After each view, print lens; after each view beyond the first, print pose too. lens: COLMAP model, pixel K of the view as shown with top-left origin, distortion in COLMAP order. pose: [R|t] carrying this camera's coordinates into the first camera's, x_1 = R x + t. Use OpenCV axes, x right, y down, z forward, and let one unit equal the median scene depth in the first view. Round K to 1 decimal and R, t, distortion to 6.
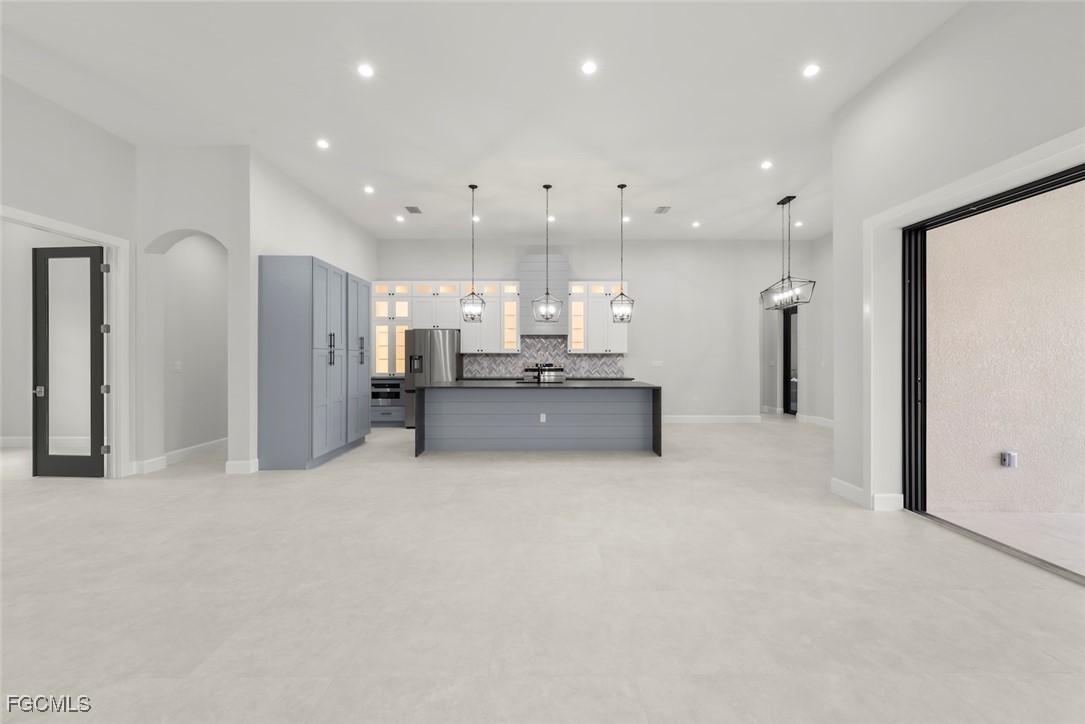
lens RADIAL K [[416.6, 0, 544.5], [0, 416.6, 357.8], [0, 0, 1]] dist [-0.002354, 0.000675]
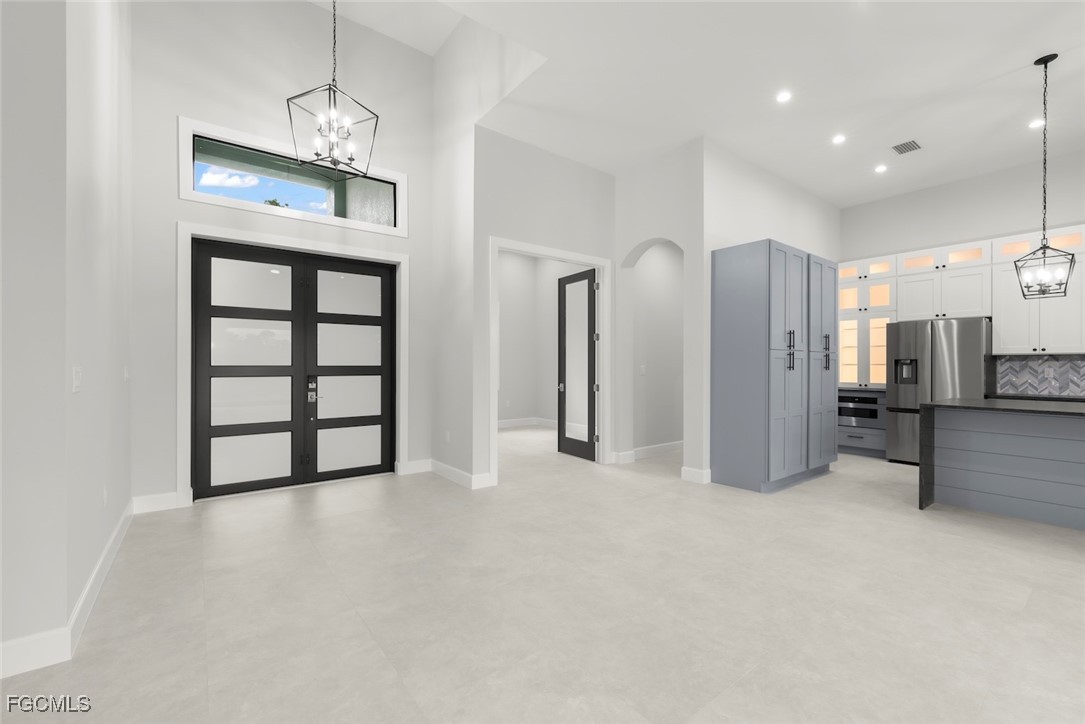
lens RADIAL K [[447.5, 0, 542.8], [0, 447.5, 363.6], [0, 0, 1]] dist [0.002193, -0.000122]
pose [[0.600491, -0.002620, -0.799627, -0.105780], [-0.003052, 0.999980, -0.005568, 0.011890], [0.799625, 0.005784, 0.600471, 0.092192]]
